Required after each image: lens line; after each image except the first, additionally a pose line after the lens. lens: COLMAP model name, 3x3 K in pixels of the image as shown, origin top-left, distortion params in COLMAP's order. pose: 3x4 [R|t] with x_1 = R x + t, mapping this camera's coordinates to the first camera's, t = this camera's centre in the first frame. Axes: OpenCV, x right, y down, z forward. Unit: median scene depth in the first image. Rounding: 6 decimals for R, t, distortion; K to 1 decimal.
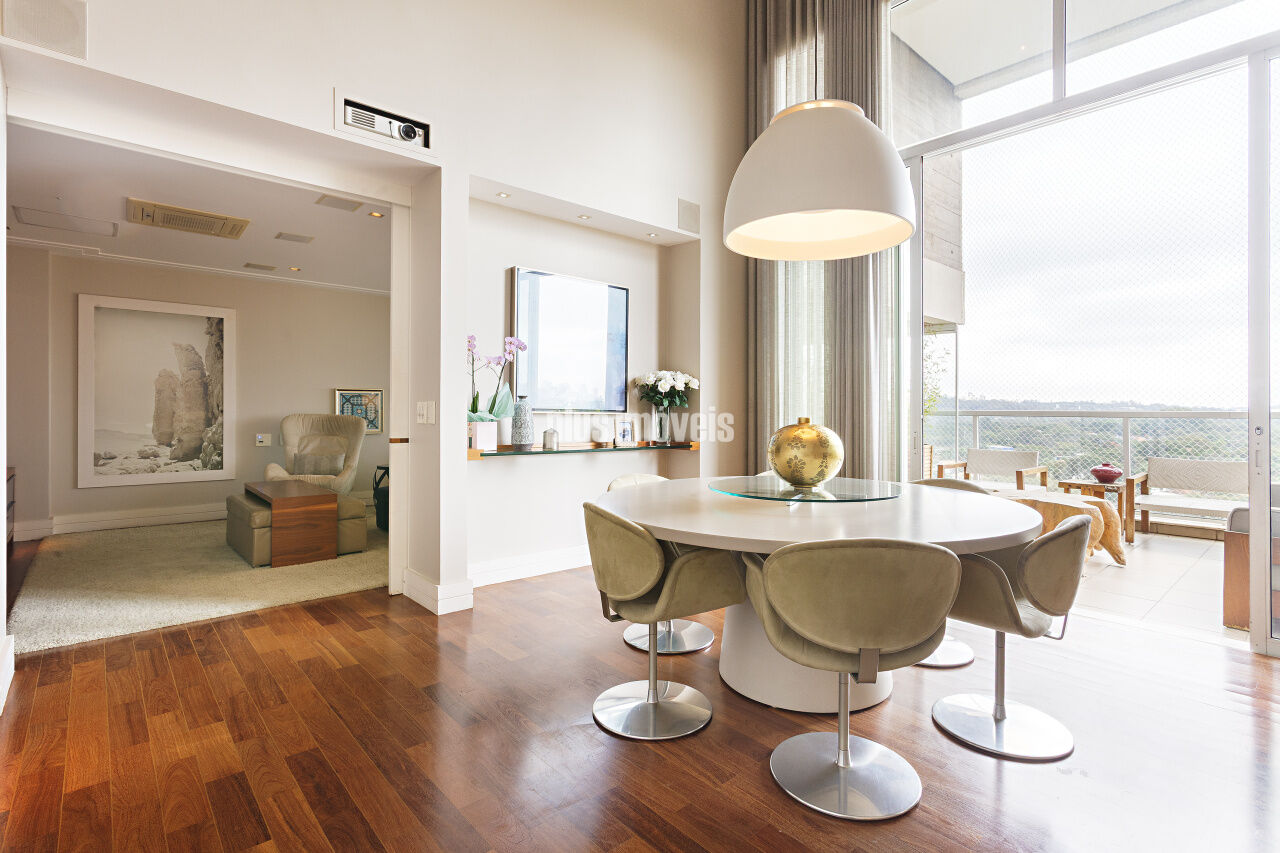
lens RADIAL K [[611.0, 0, 624.6], [0, 611.0, 397.9], [0, 0, 1]] dist [0.001992, -0.000041]
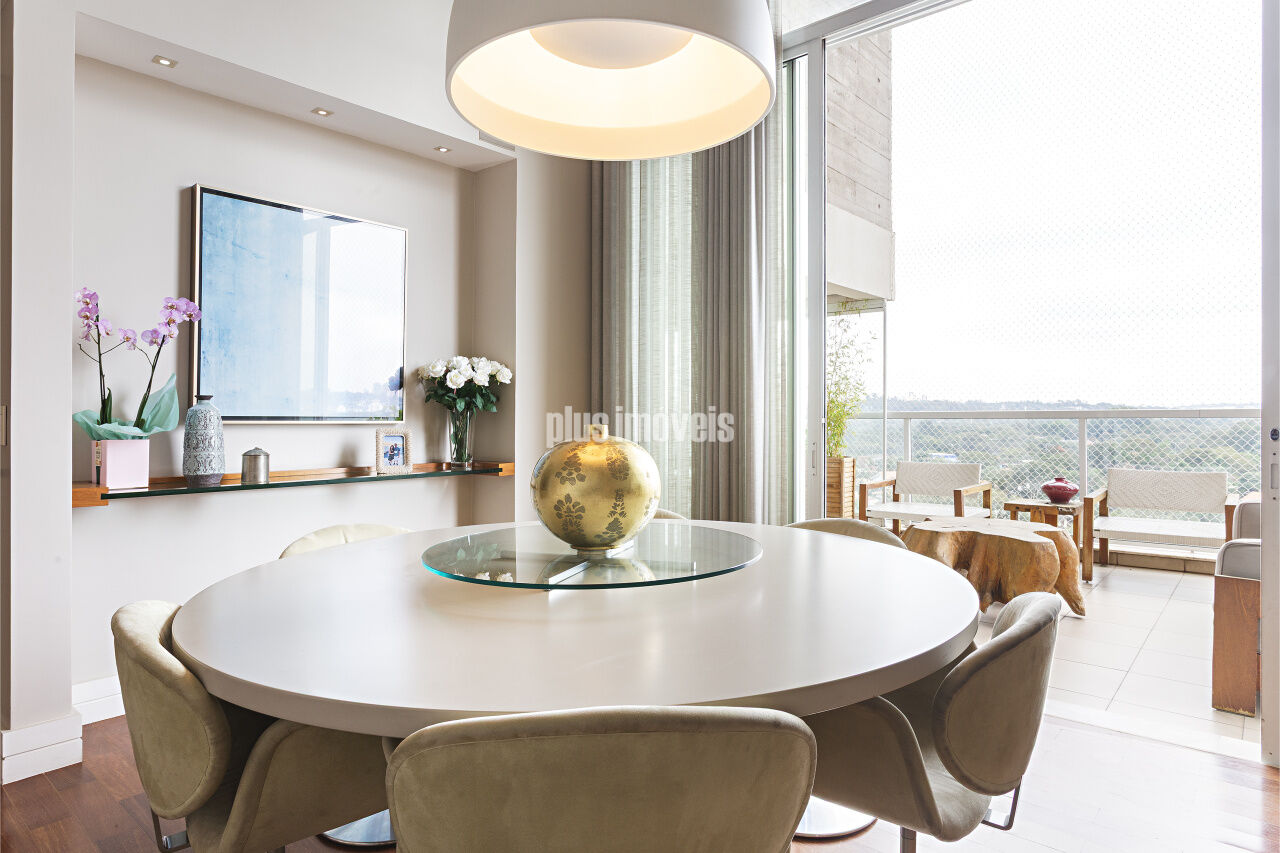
lens RADIAL K [[730.1, 0, 645.2], [0, 730.1, 419.9], [0, 0, 1]] dist [-0.008811, 0.001339]
pose [[0.987223, -0.013426, 0.158776, 0.138323], [0.009616, 0.999648, 0.024736, 0.006584], [-0.159052, -0.022893, 0.987005, 0.196132]]
